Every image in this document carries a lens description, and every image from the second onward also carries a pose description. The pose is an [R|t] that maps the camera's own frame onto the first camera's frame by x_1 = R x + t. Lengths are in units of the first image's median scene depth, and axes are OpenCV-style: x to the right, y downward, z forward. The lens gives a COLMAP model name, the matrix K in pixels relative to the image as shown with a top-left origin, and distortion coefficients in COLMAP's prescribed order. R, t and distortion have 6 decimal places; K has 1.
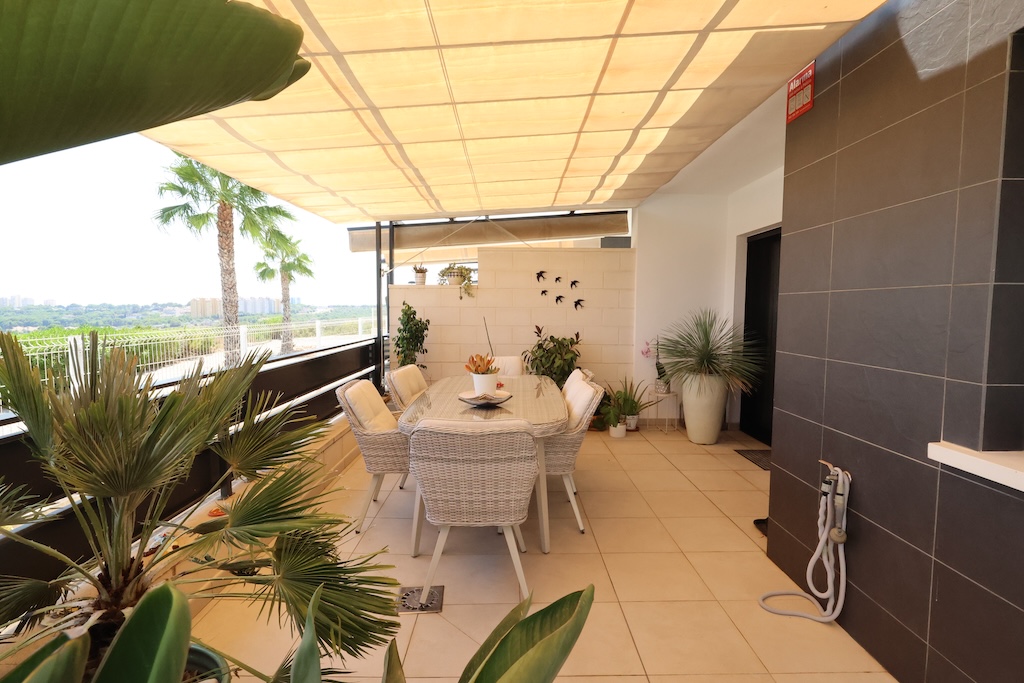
lens RADIAL K [[493.4, 0, 512.1], [0, 493.4, 341.3], [0, 0, 1]] dist [-0.000991, 0.000951]
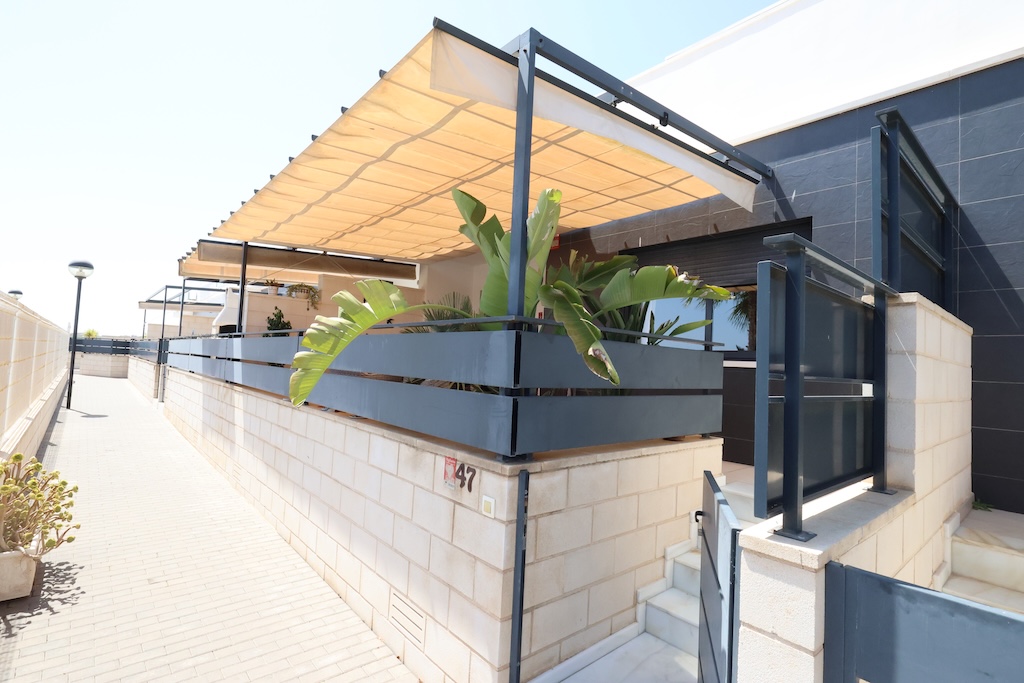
lens RADIAL K [[493.4, 0, 513.8], [0, 493.4, 340.6], [0, 0, 1]] dist [-0.000991, 0.000951]
pose [[0.755403, 0.065698, 0.651958, -0.531466], [-0.002602, 0.995254, -0.097278, 0.120116], [-0.655255, 0.071787, 0.751989, -0.343277]]
